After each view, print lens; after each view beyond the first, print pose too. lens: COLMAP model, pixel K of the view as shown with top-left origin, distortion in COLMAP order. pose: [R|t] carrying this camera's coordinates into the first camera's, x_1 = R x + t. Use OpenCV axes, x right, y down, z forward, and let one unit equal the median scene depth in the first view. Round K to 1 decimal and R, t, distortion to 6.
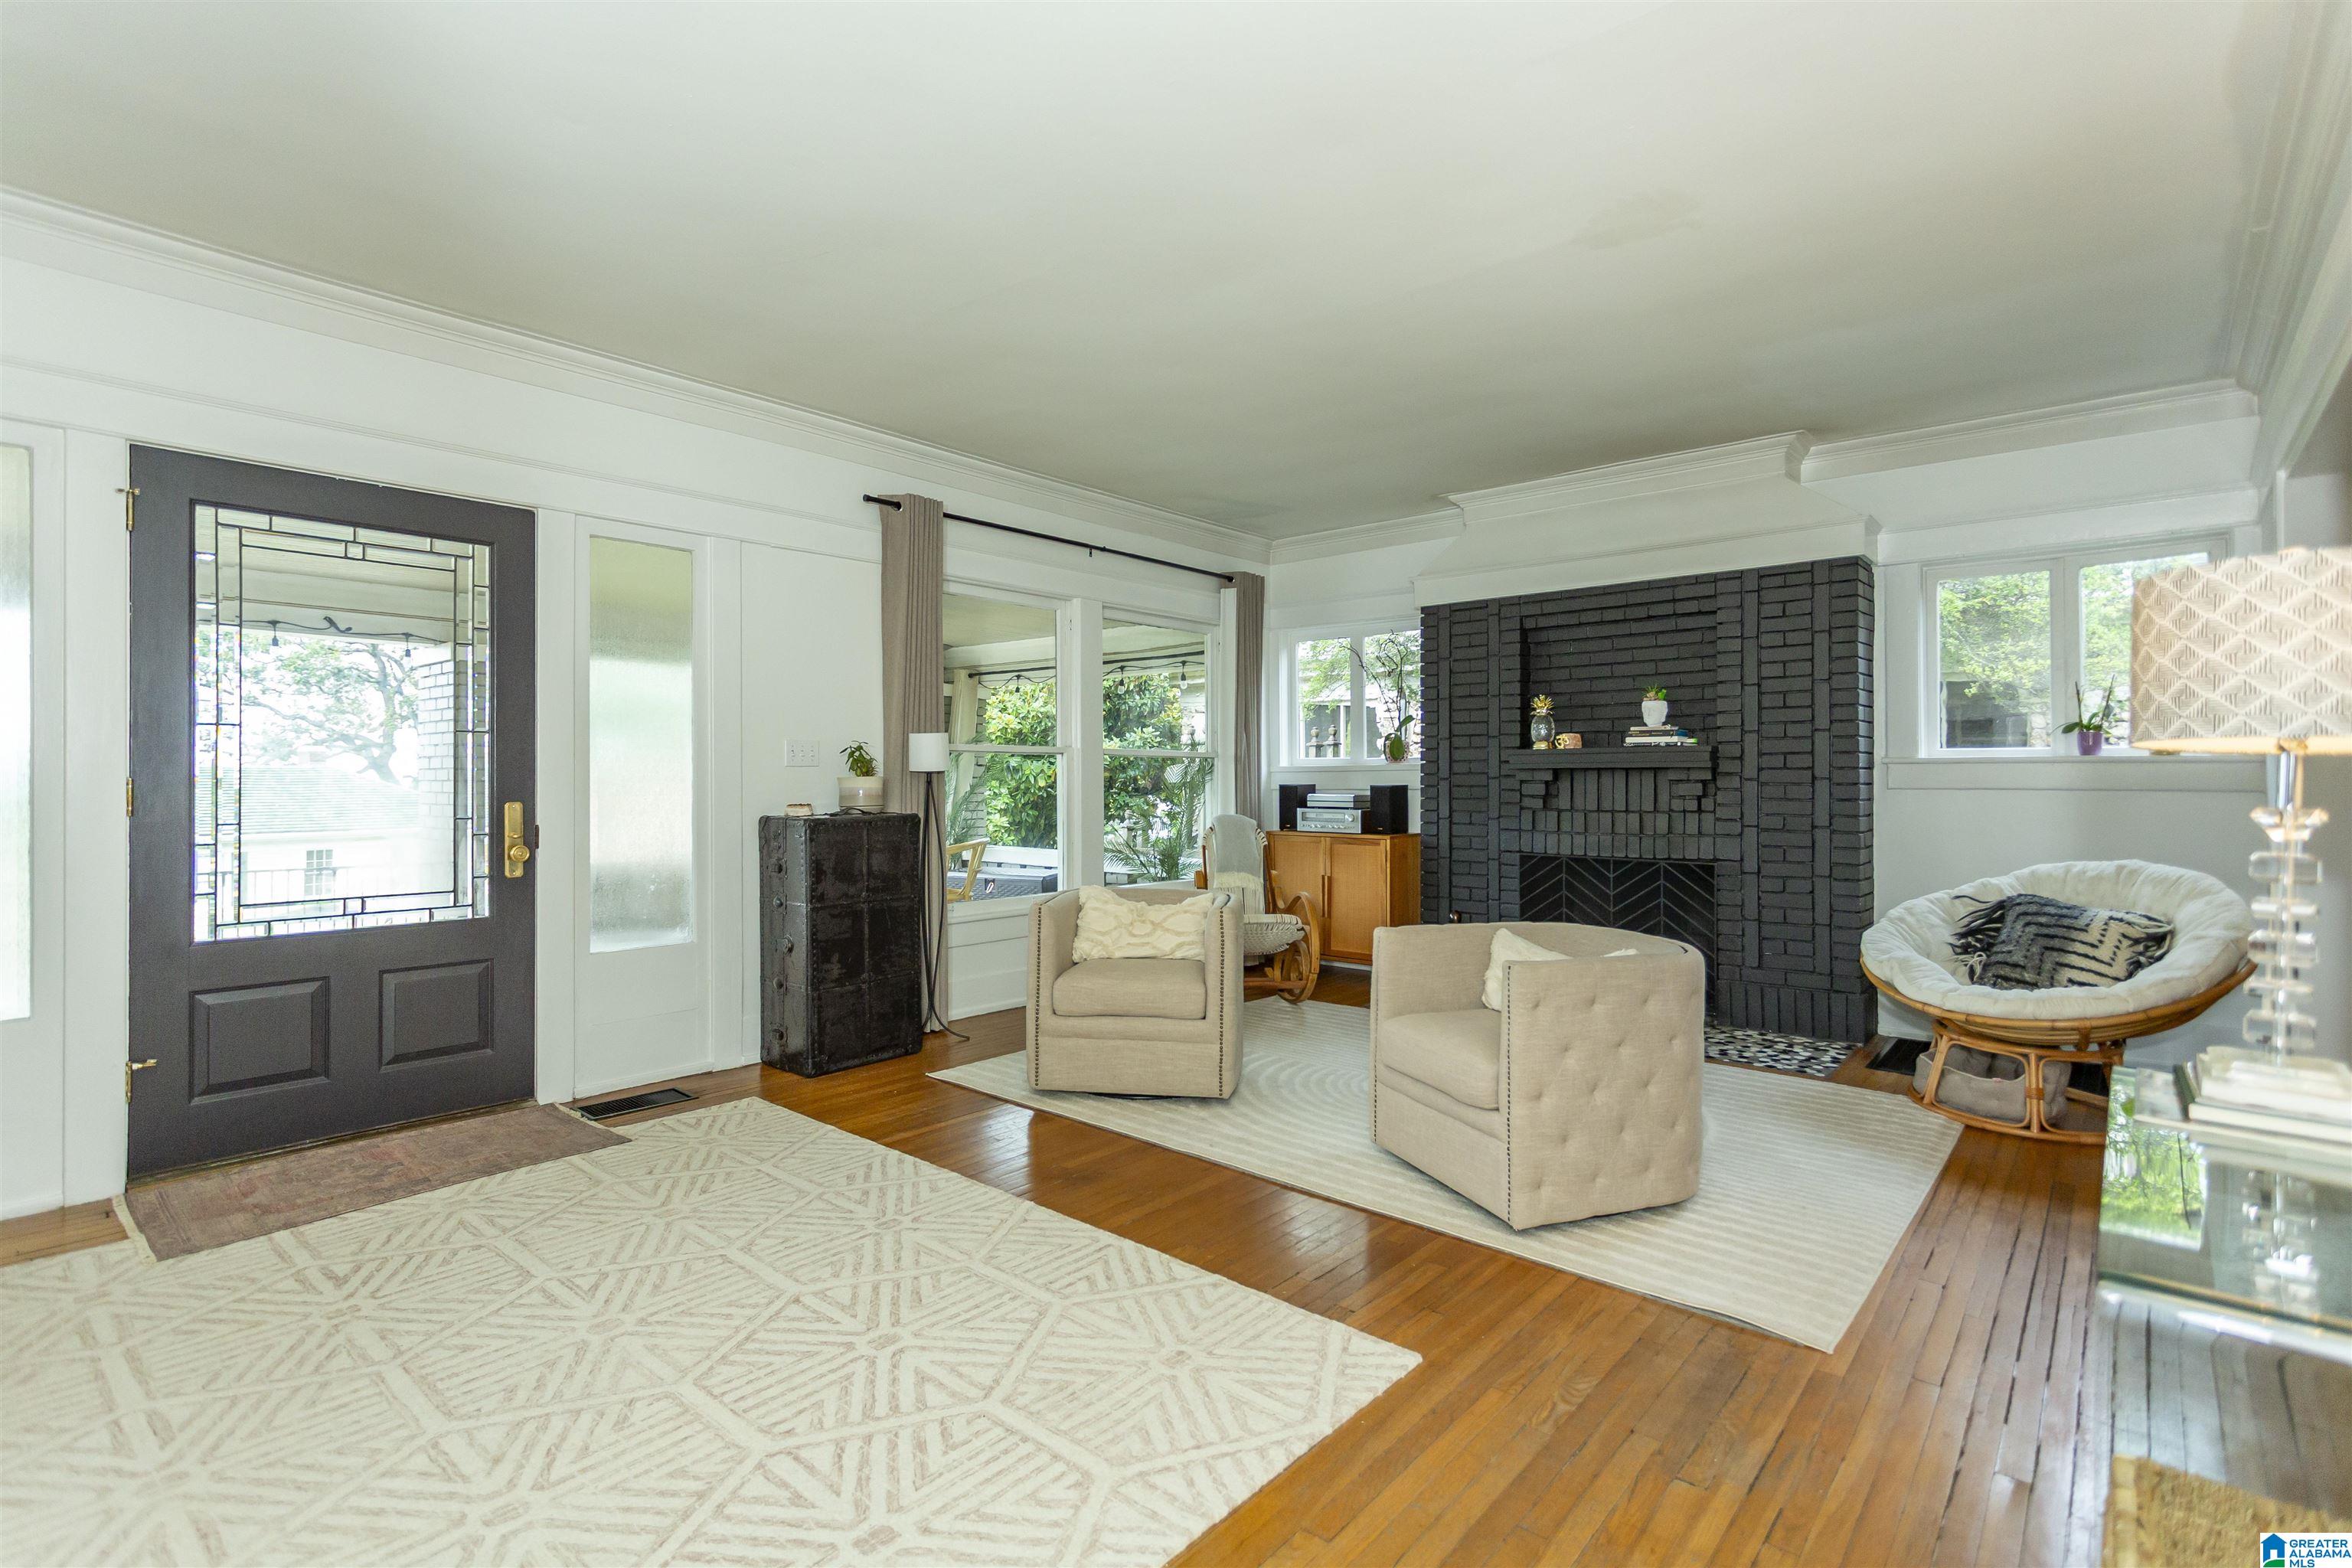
lens RADIAL K [[1106.1, 0, 1163.3], [0, 1106.1, 788.1], [0, 0, 1]] dist [-0.003503, 0.003506]
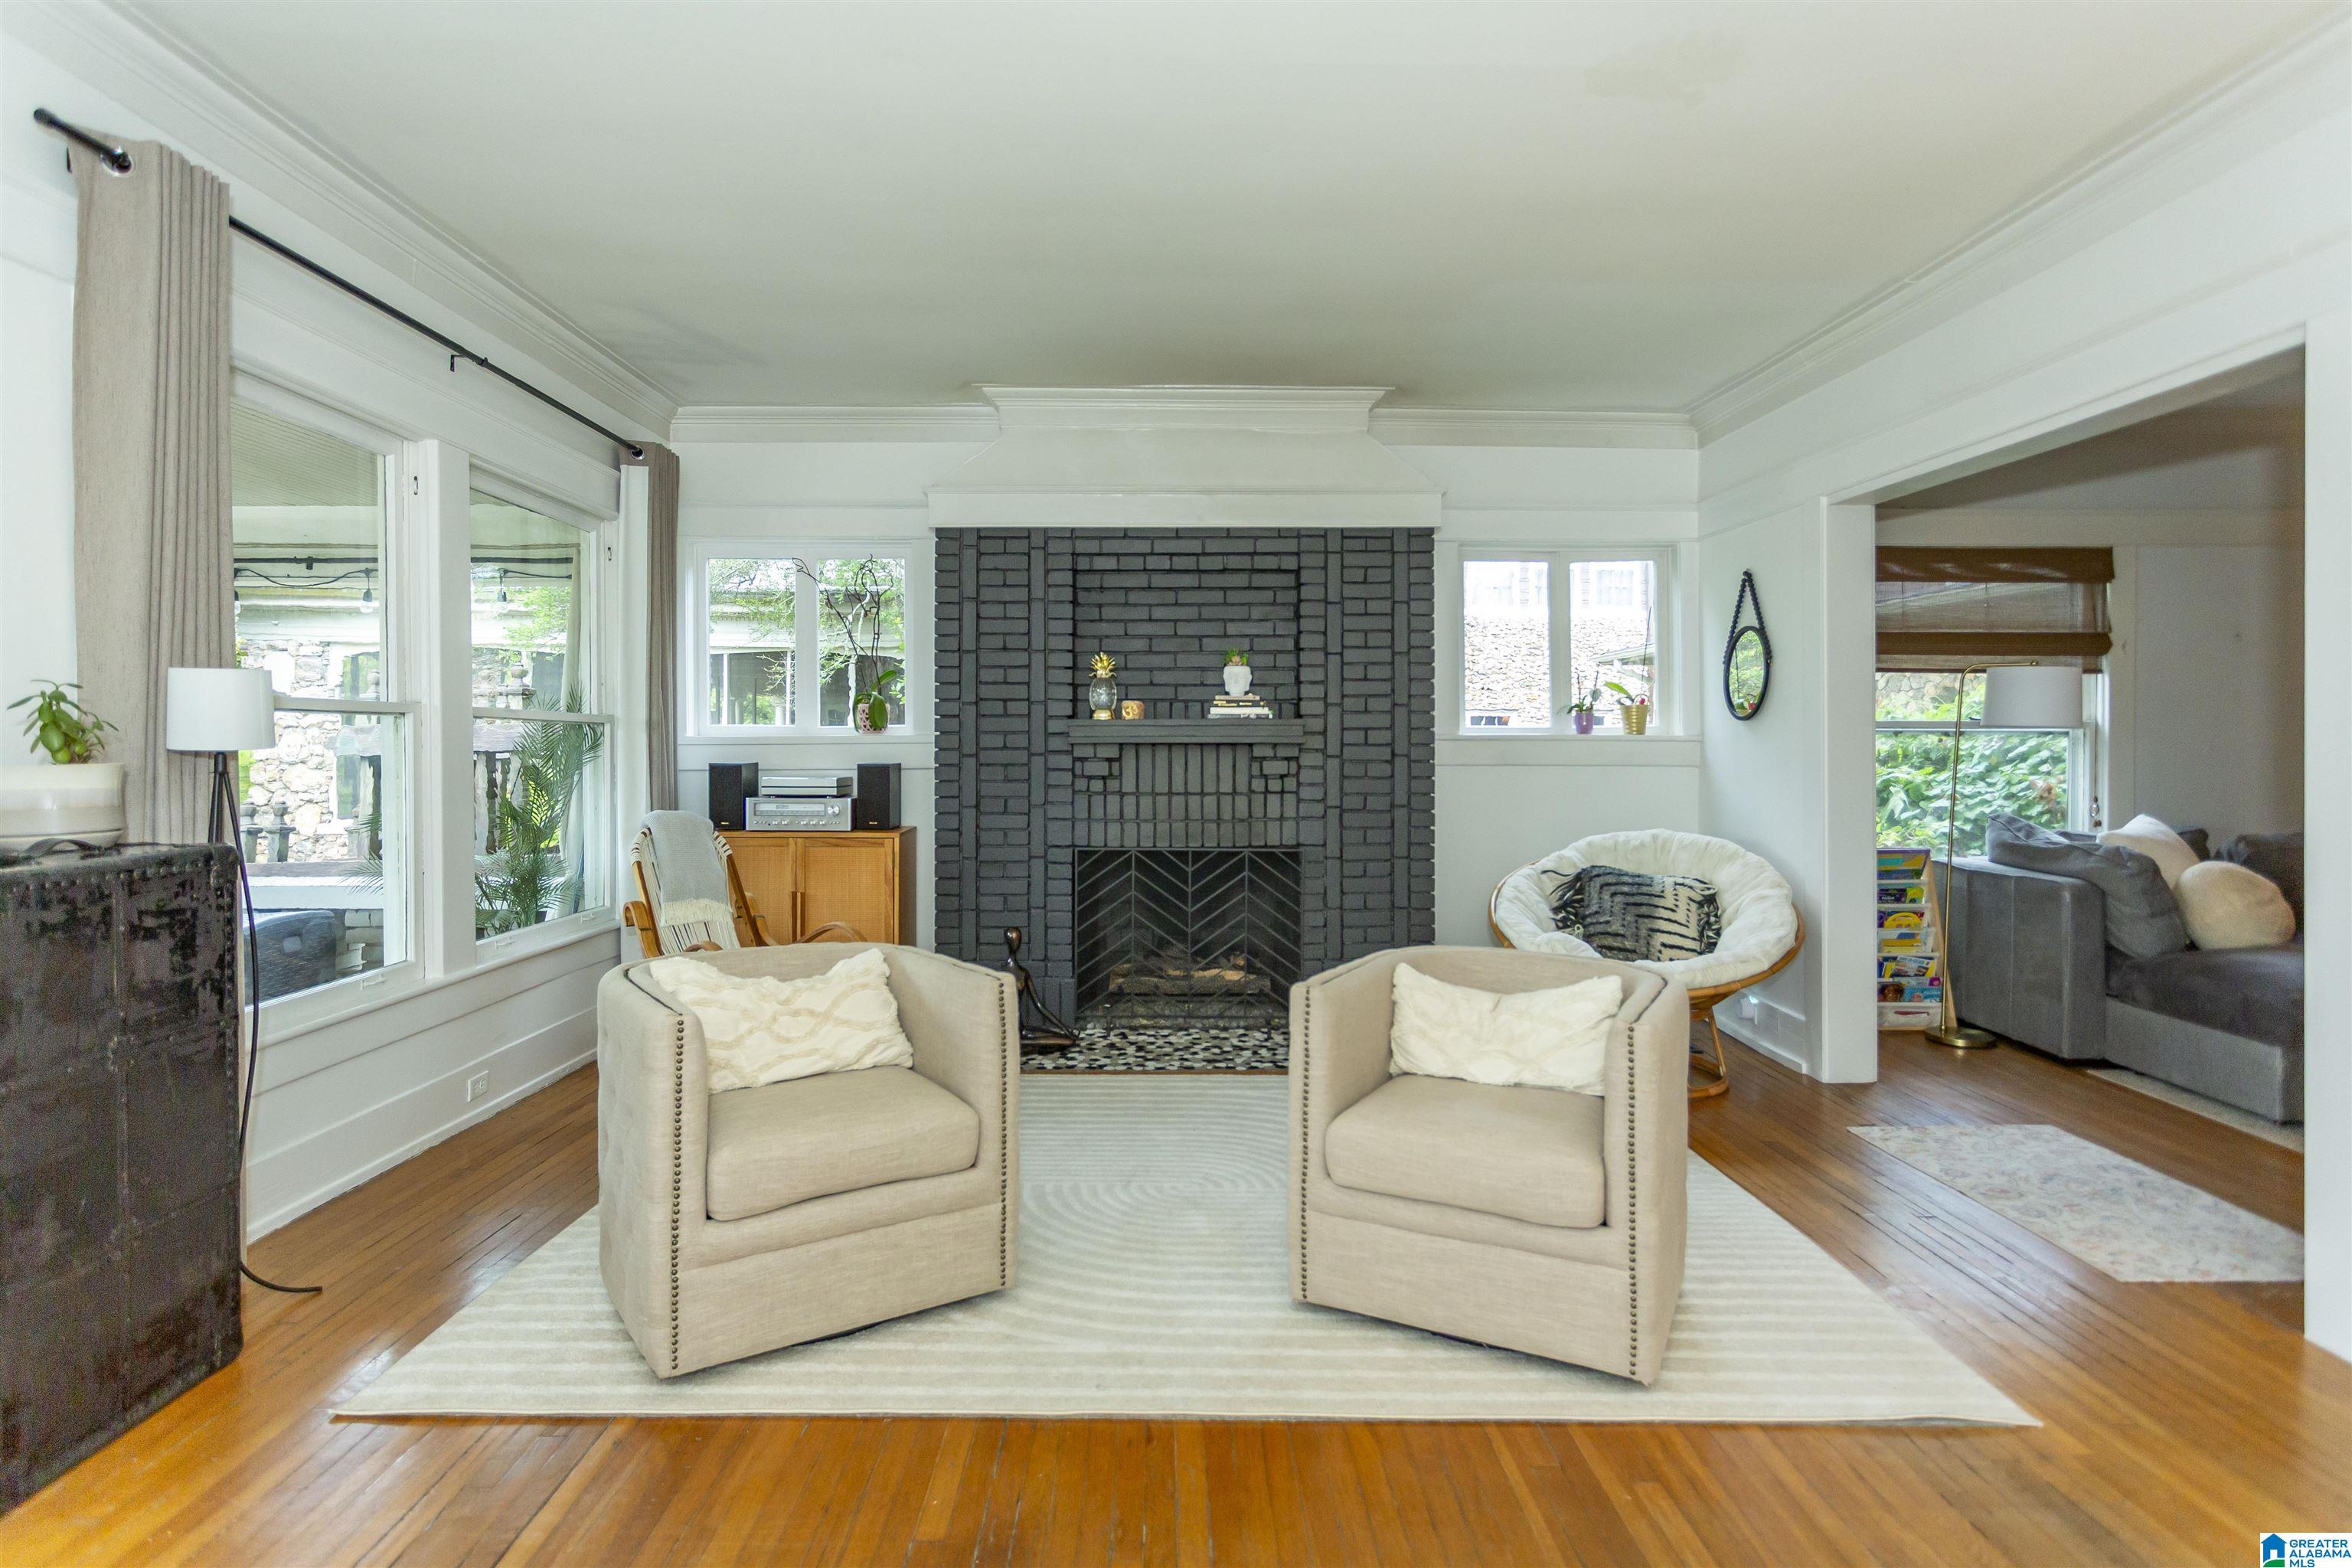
lens RADIAL K [[1221.7, 0, 1185.3], [0, 1221.7, 755.5], [0, 0, 1]] dist [-0.009044, 0.004827]
pose [[0.744030, -0.005026, 0.668128, -0.235090], [0.004956, 0.999986, 0.002004, -0.010953], [-0.668128, 0.001820, 0.744044, 0.317688]]
